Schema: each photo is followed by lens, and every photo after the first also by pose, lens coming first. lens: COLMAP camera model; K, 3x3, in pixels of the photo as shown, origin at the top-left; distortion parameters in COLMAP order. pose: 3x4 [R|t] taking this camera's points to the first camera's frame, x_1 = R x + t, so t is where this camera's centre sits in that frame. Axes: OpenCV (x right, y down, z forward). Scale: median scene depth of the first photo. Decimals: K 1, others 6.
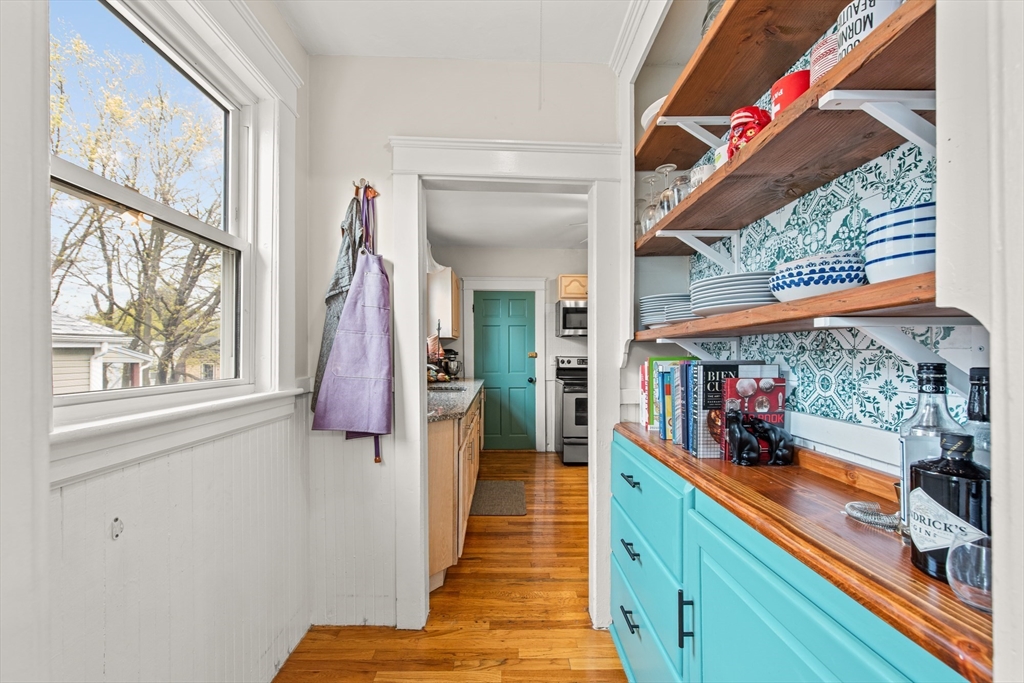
lens RADIAL K [[400.8, 0, 511.2], [0, 400.8, 349.5], [0, 0, 1]] dist [0.009049, -0.002371]
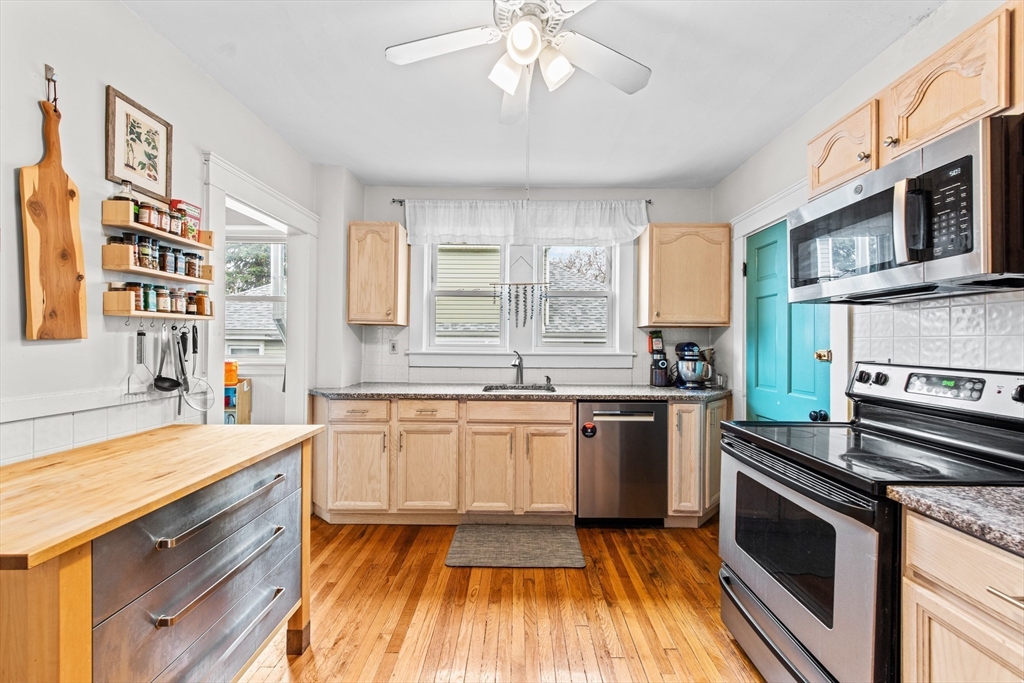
lens RADIAL K [[400.8, 0, 516.0], [0, 400.8, 343.4], [0, 0, 1]] dist [0.009049, -0.002371]
pose [[-0.030382, -0.001689, -0.999537, 0.483201], [0.002423, 0.999996, -0.001763, 0.001207], [0.999535, -0.002475, -0.030378, 0.711128]]
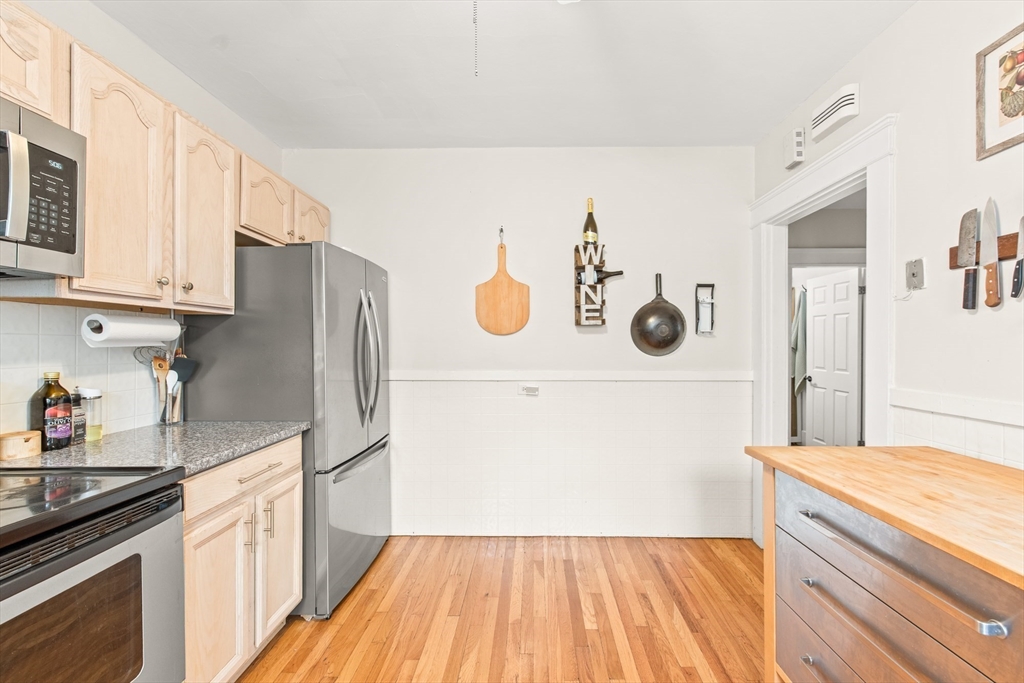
lens RADIAL K [[400.8, 0, 518.7], [0, 400.8, 344.5], [0, 0, 1]] dist [0.009049, -0.002371]
pose [[0.033594, -0.000951, 0.999435, 0.045962], [-0.010526, 0.999944, 0.001306, 0.000099], [-0.999380, -0.010564, 0.033582, 0.691688]]
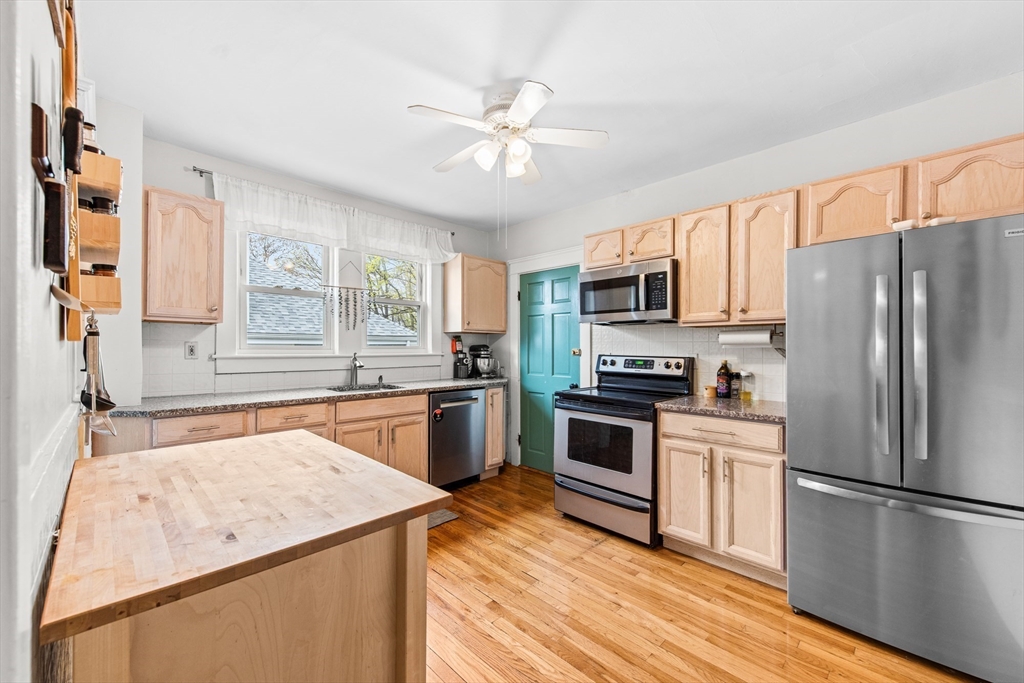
lens RADIAL K [[400.8, 0, 515.4], [0, 400.8, 349.3], [0, 0, 1]] dist [0.009049, -0.002371]
pose [[0.695906, 0.004097, -0.718121, 0.509629], [0.004671, 0.999937, 0.010232, 0.000417], [0.718117, -0.010475, 0.695843, 0.420126]]
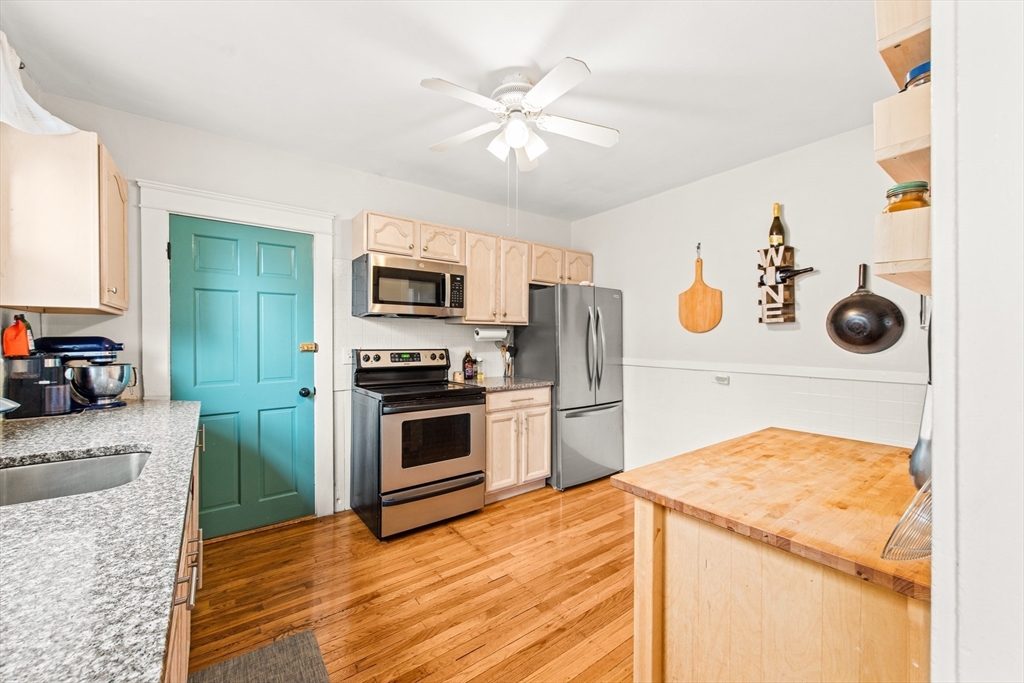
lens RADIAL K [[400.8, 0, 520.3], [0, 400.8, 338.2], [0, 0, 1]] dist [0.009049, -0.002371]
pose [[0.804980, 0.000469, 0.593302, -0.042767], [-0.007531, 0.999927, 0.009428, -0.006551], [-0.593254, -0.012057, 0.804925, 0.380243]]
